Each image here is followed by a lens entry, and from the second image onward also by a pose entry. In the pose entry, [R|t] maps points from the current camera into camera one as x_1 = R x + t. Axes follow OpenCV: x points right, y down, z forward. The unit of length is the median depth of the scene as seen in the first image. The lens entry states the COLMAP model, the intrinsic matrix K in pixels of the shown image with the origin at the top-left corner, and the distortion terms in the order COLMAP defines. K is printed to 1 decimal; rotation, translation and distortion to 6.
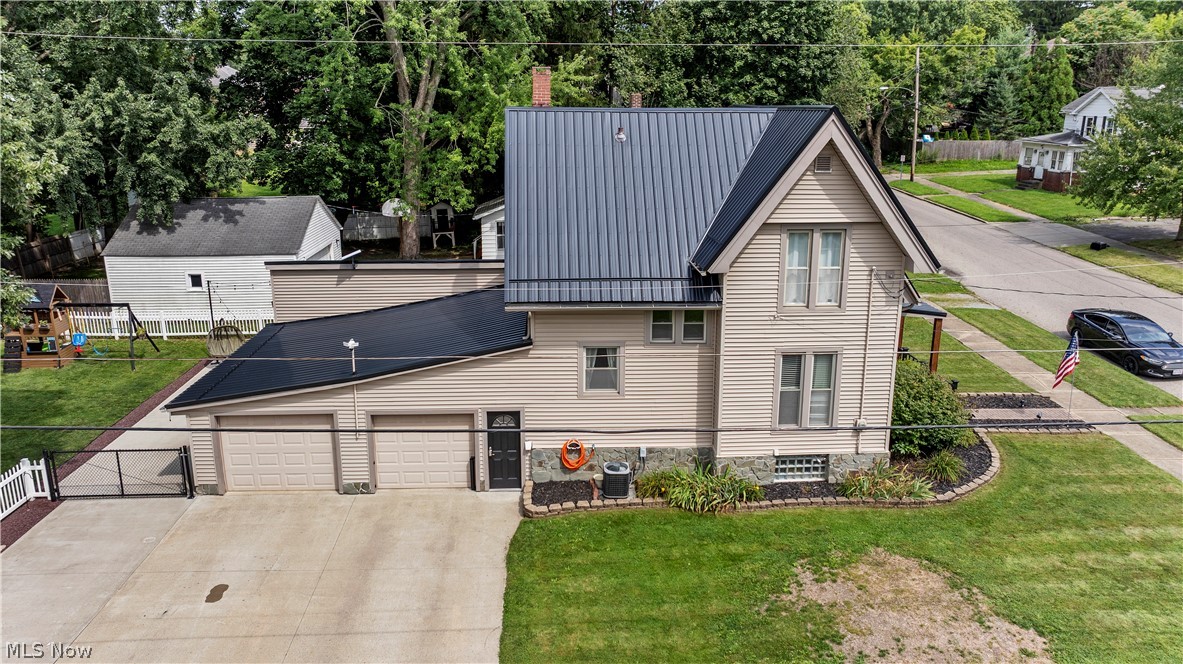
lens RADIAL K [[835.9, 0, 591.5], [0, 835.9, 332.0], [0, 0, 1]] dist [-0.032711, 0.022432]
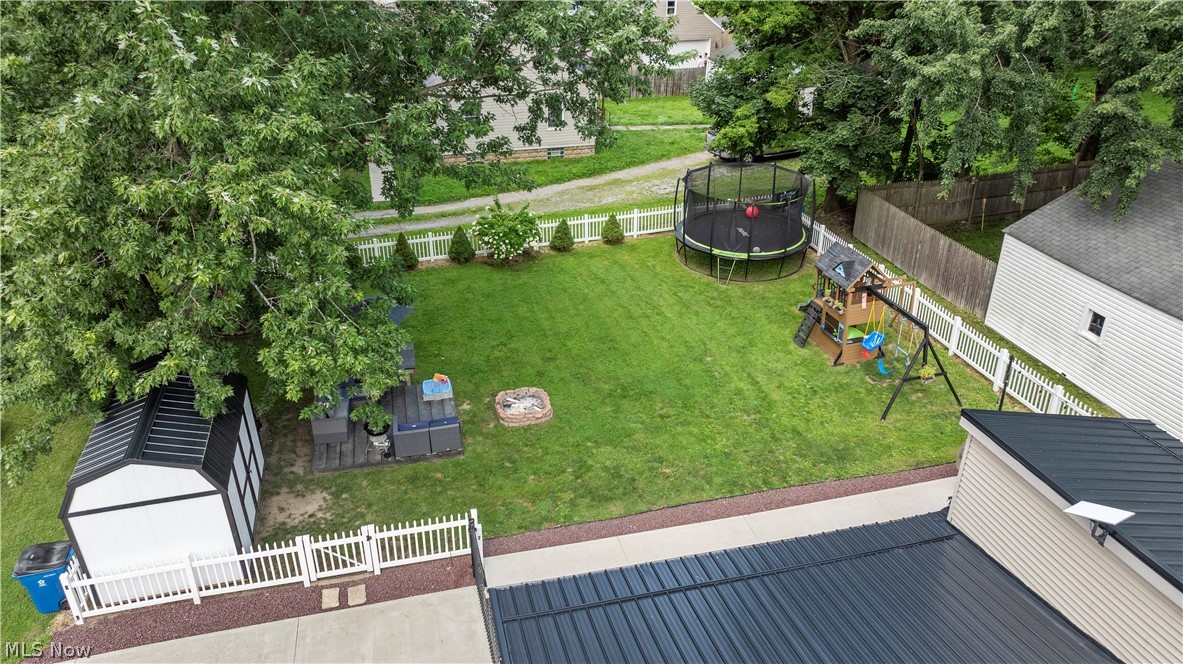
lens RADIAL K [[835.9, 0, 591.5], [0, 835.9, 332.0], [0, 0, 1]] dist [-0.032711, 0.022432]
pose [[0.185113, 0.446571, -0.875390, -0.036212], [-0.253866, 0.882280, 0.396403, -0.340678], [0.949361, 0.148852, 0.276690, 0.841268]]
